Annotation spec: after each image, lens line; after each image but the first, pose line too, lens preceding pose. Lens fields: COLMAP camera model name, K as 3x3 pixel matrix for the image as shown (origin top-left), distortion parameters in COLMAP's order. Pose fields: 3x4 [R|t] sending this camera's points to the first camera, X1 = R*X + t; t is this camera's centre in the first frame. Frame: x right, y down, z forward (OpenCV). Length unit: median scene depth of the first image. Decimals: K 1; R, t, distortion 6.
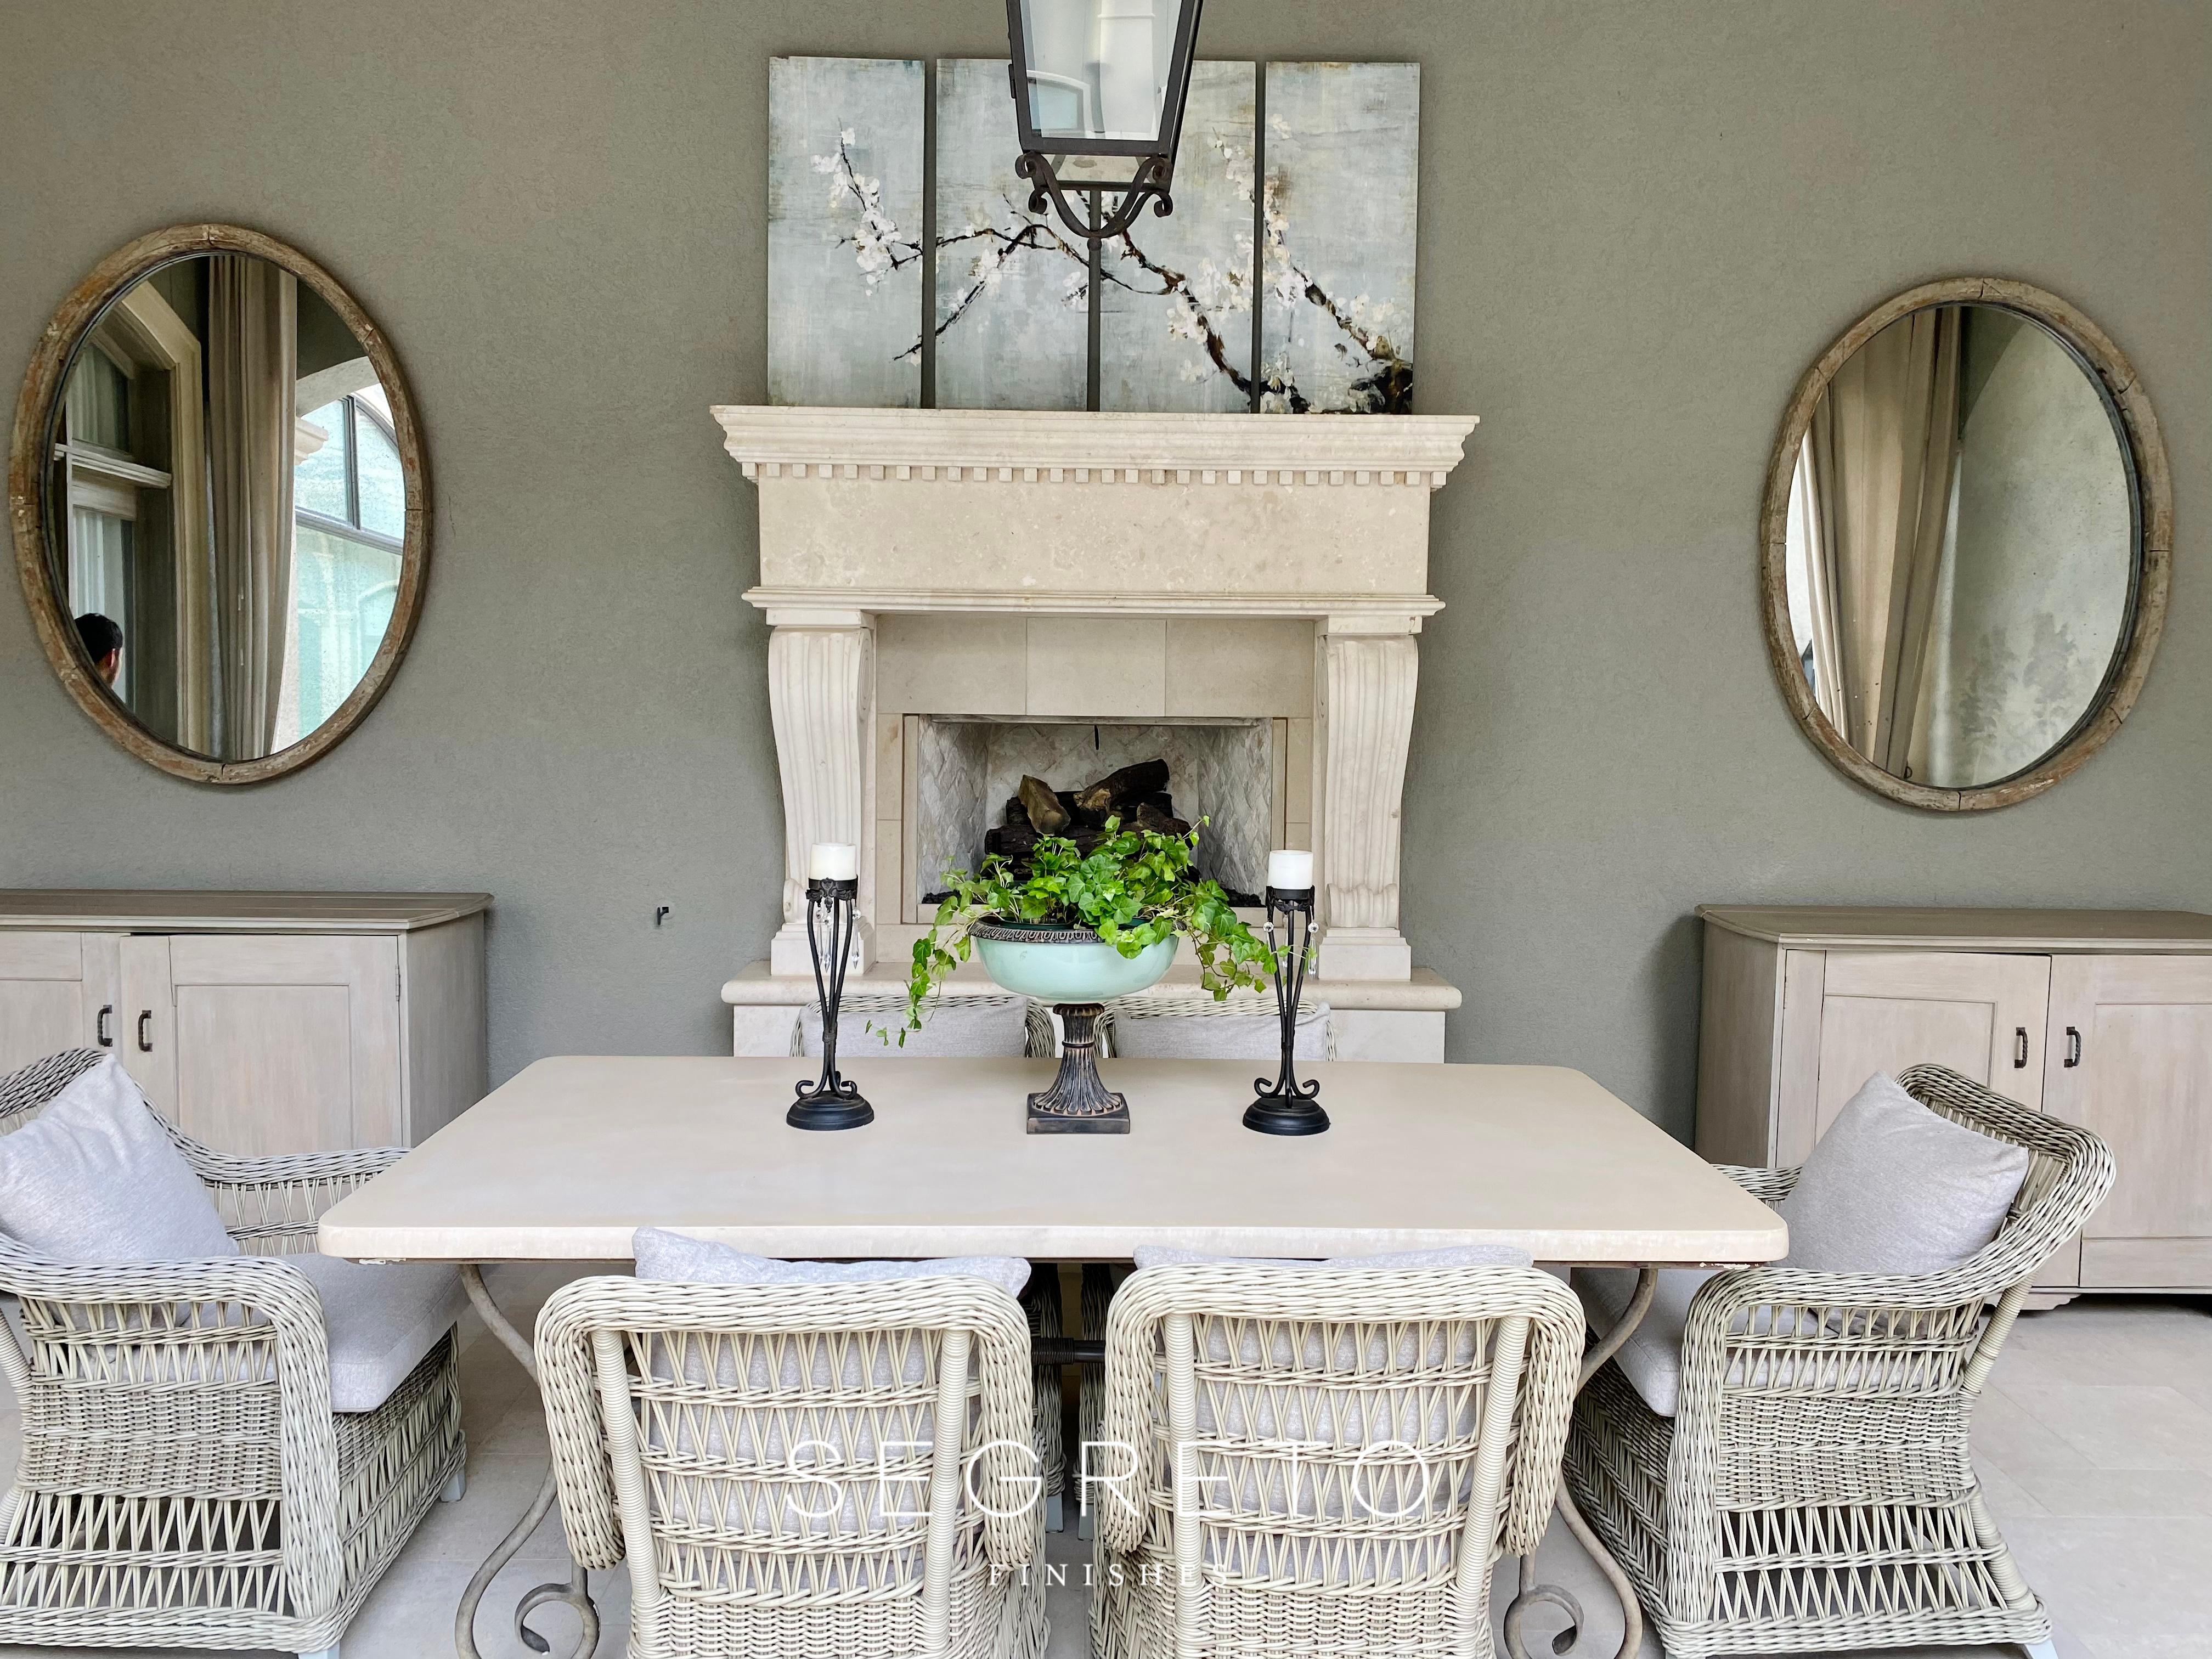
lens RADIAL K [[1623.5, 0, 1024.4], [0, 1623.5, 829.9], [0, 0, 1]] dist [0.056326, -0.039777]
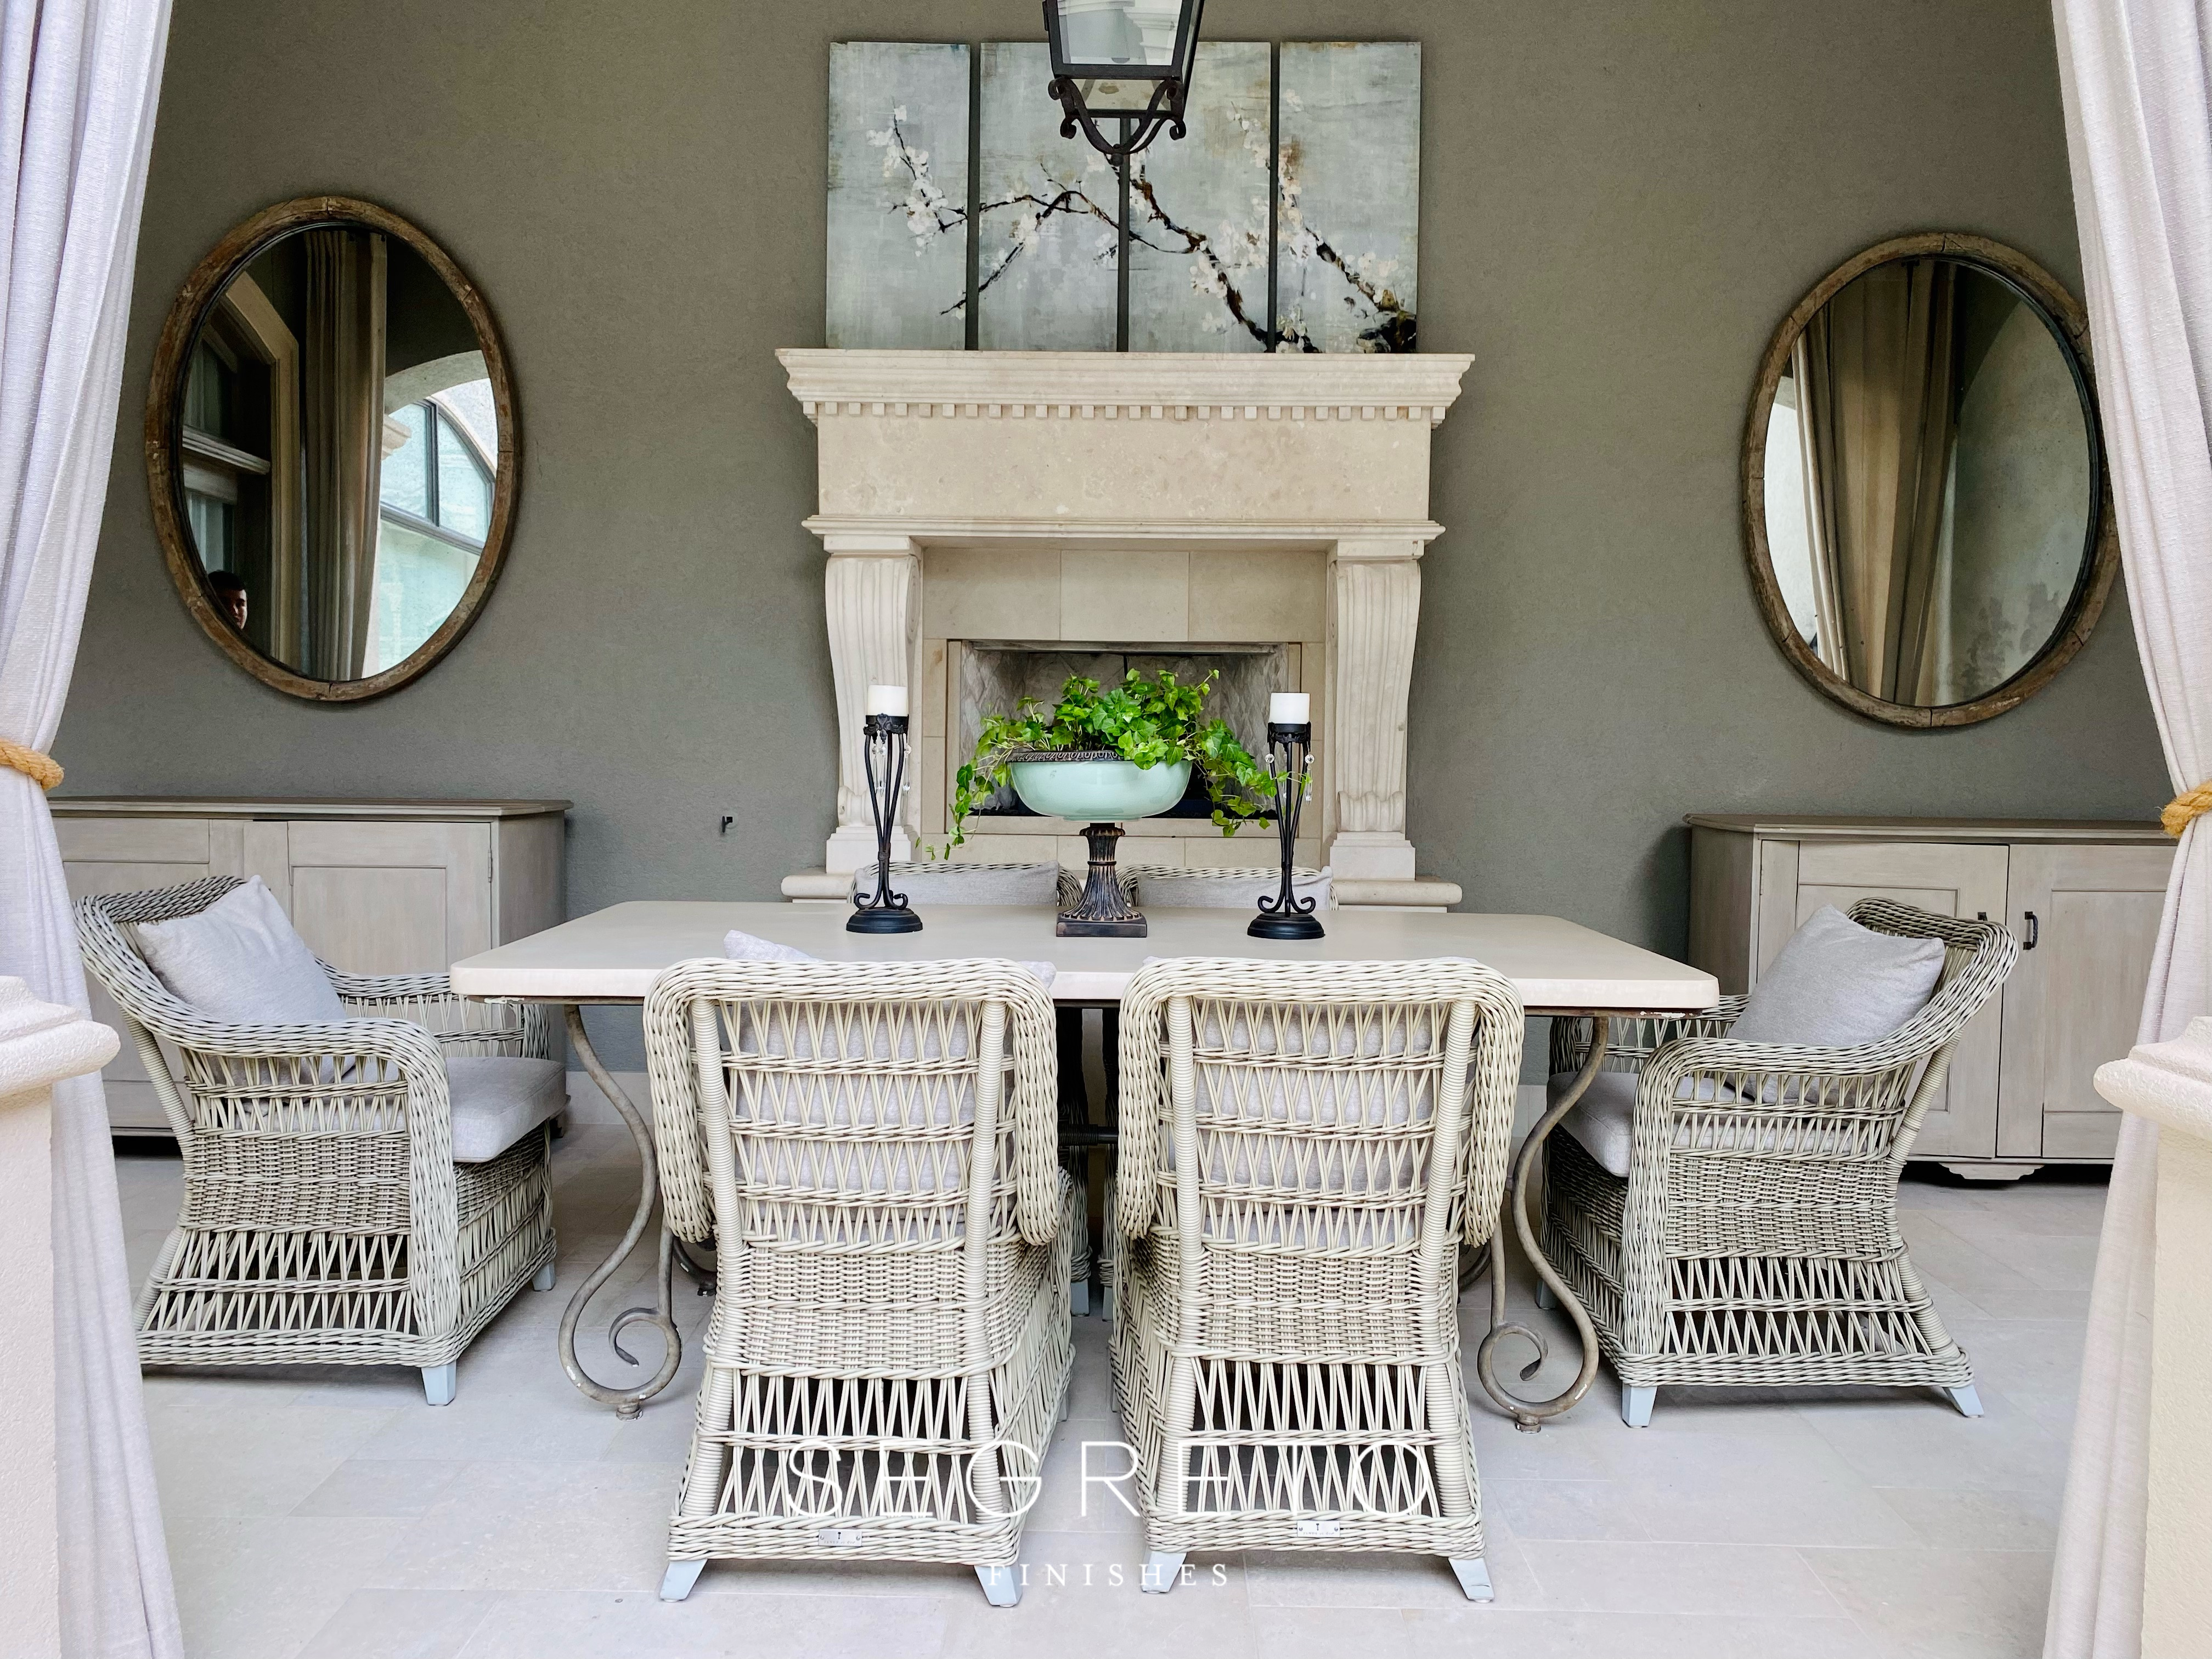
lens RADIAL K [[1623.5, 0, 1024.4], [0, 1623.5, 829.9], [0, 0, 1]] dist [0.056326, -0.039777]
pose [[0.999687, 0.002473, -0.024911, 0.004828], [-0.003266, 0.999487, -0.031846, 0.097831], [0.024819, 0.031917, 0.999182, -0.089201]]
